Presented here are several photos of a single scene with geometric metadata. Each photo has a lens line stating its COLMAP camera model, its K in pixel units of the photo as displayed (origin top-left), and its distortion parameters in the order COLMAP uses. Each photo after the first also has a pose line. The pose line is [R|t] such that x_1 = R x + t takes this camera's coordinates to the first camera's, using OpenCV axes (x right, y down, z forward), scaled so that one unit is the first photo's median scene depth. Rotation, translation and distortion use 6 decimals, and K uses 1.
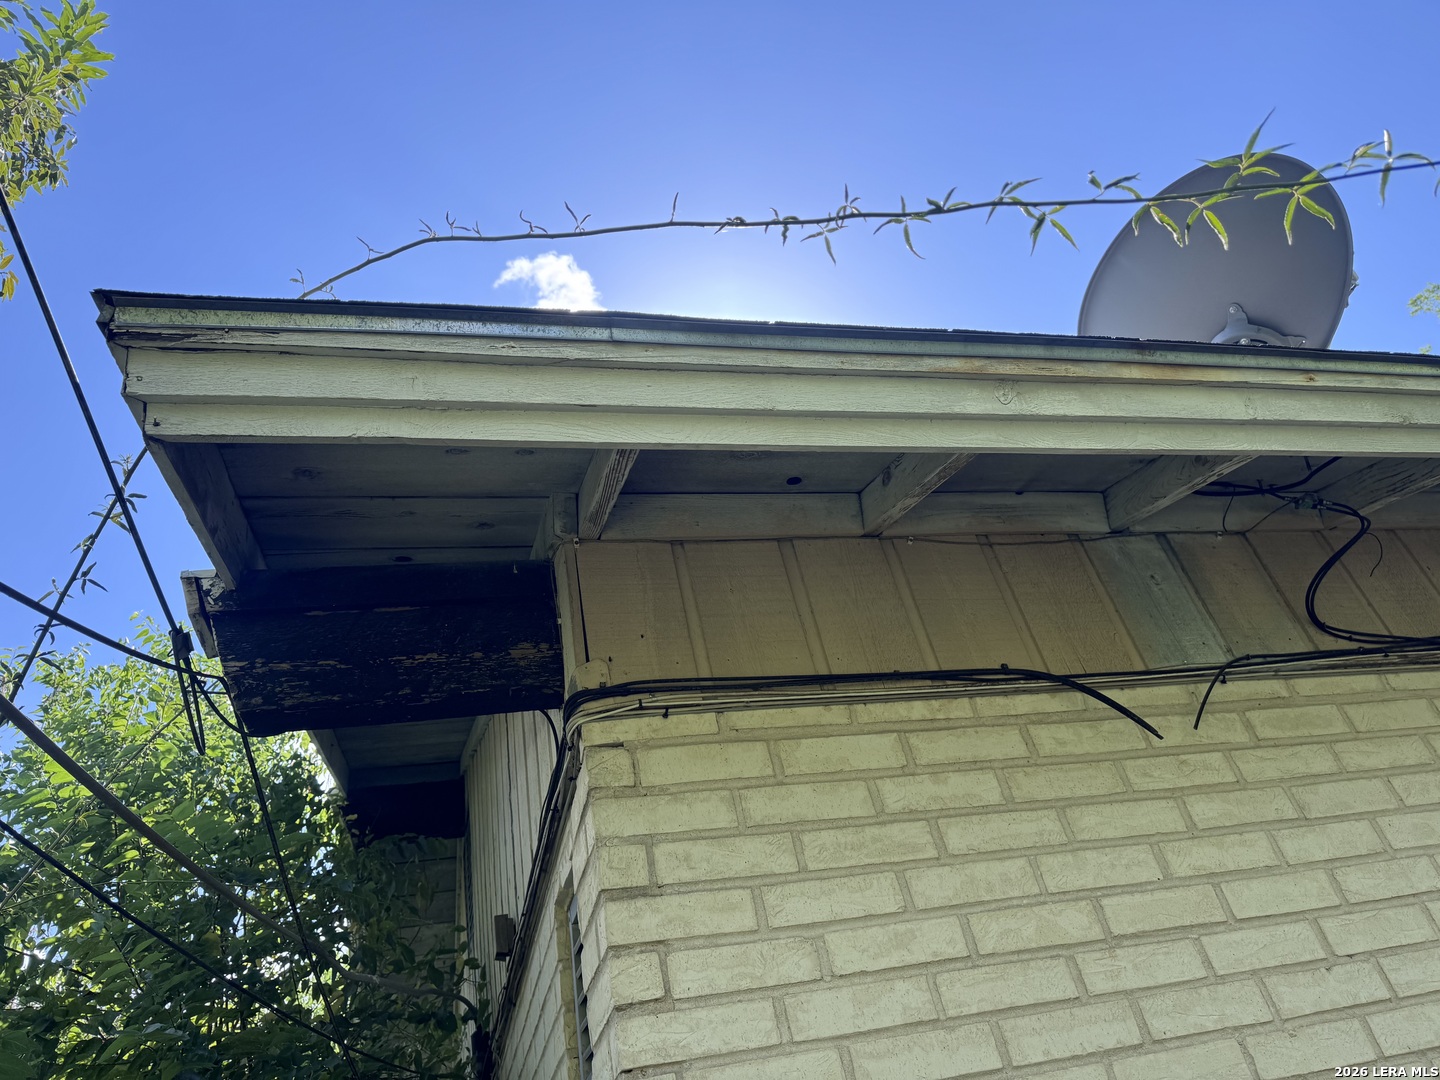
lens RADIAL K [[997.2, 0, 716.5], [0, 997.2, 528.0], [0, 0, 1]] dist [0.041602, -0.049214]
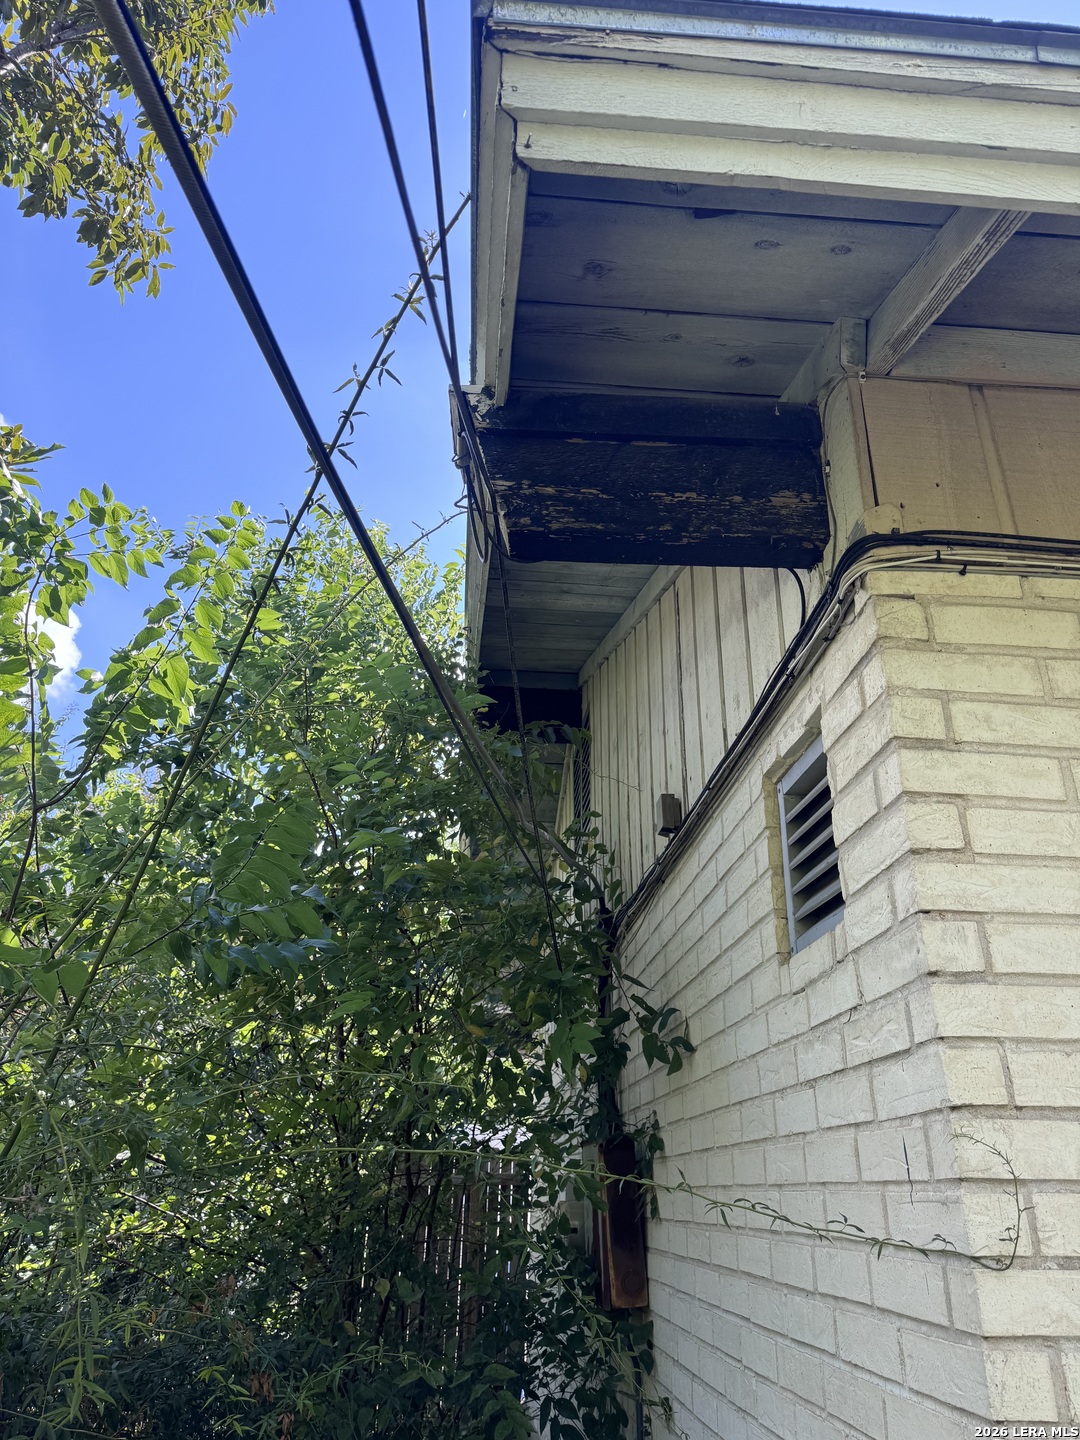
lens RADIAL K [[997.2, 0, 531.7], [0, 997.2, 713.6], [0, 0, 1]] dist [0.041602, -0.049214]
pose [[0.969687, 0.114505, -0.215861, -0.222253], [-0.064832, 0.972307, 0.224534, 0.138059], [0.235594, -0.203733, 0.950257, 0.031617]]
